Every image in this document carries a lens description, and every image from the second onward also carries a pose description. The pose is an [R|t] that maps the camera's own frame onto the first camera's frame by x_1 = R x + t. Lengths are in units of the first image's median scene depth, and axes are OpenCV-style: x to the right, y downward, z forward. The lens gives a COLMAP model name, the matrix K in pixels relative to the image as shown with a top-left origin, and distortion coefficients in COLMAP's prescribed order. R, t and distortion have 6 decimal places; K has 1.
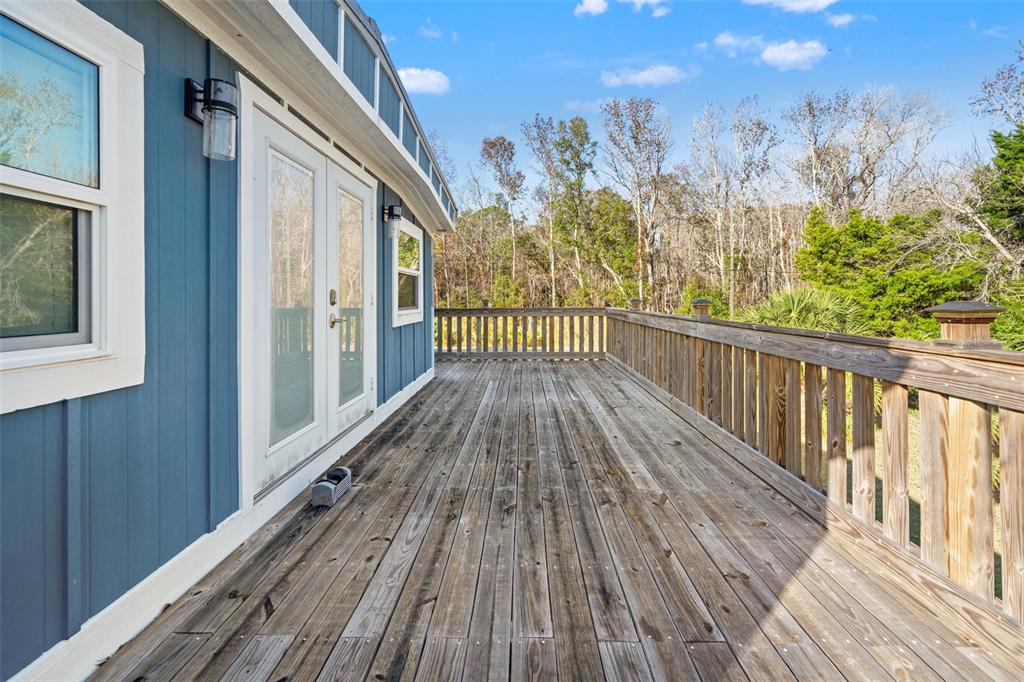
lens RADIAL K [[459.3, 0, 510.5], [0, 459.3, 298.9], [0, 0, 1]] dist [-0.003136, 0.000382]
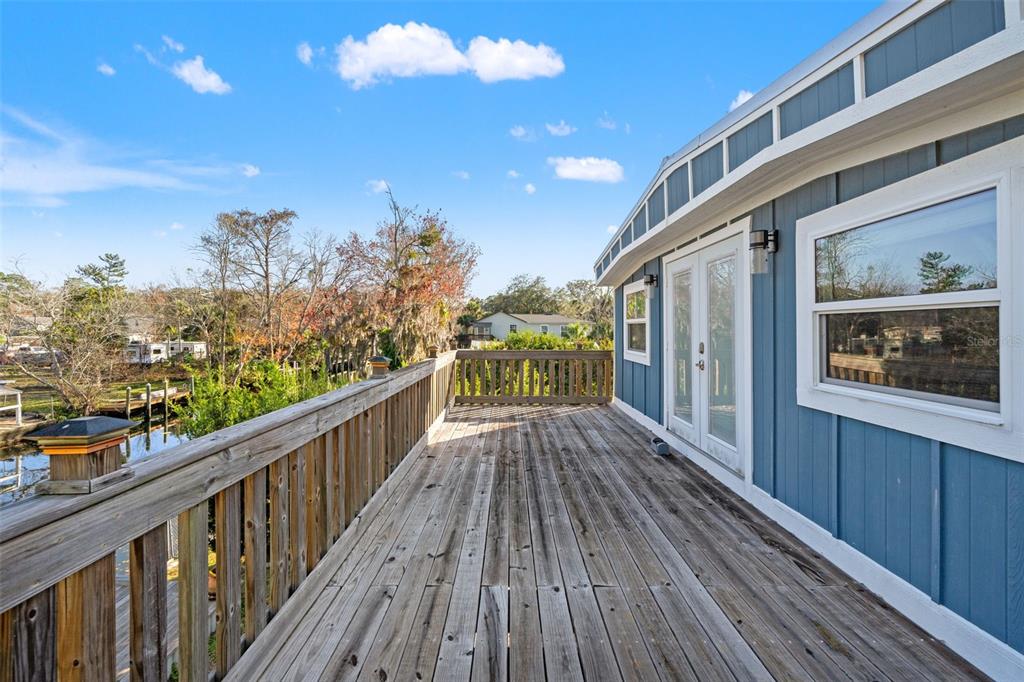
lens RADIAL K [[449.6, 0, 510.0], [0, 449.6, 325.5], [0, 0, 1]] dist [-0.003034, -0.000354]
pose [[-0.999494, 0.003686, -0.031585, 0.219134], [0.003862, 0.999977, -0.005510, -0.061736], [0.031564, -0.005629, -0.999486, 2.185811]]
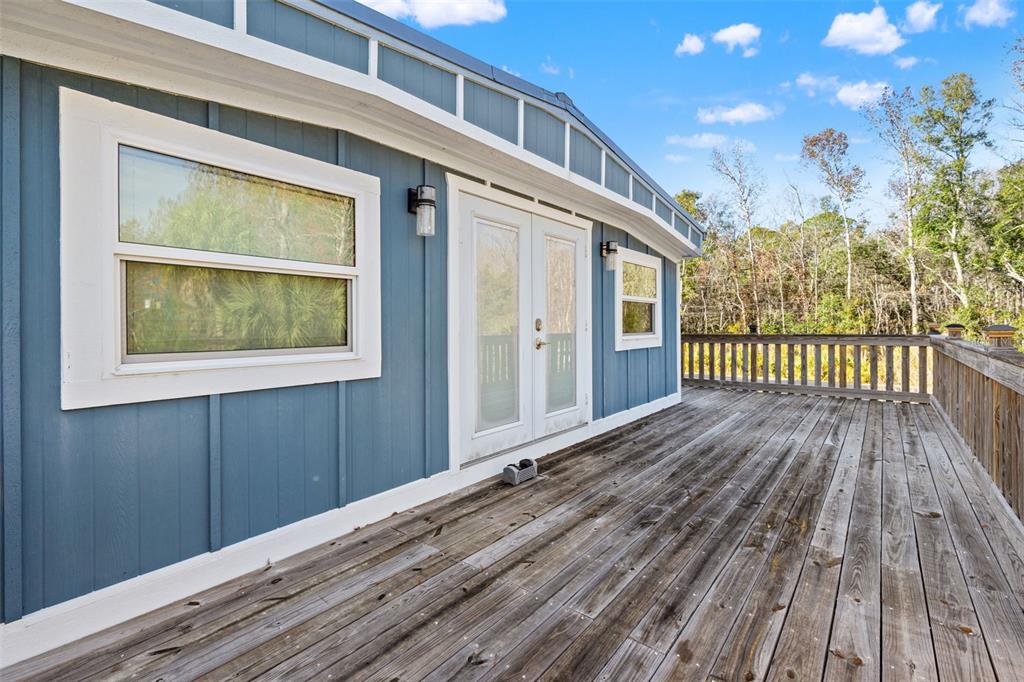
lens RADIAL K [[449.6, 0, 510.0], [0, 449.6, 325.5], [0, 0, 1]] dist [-0.003034, -0.000354]
pose [[0.789972, -0.003056, -0.613135, 0.280627], [0.004938, 0.999987, 0.001377, -0.002892], [0.613122, -0.004116, 0.789977, -0.010431]]
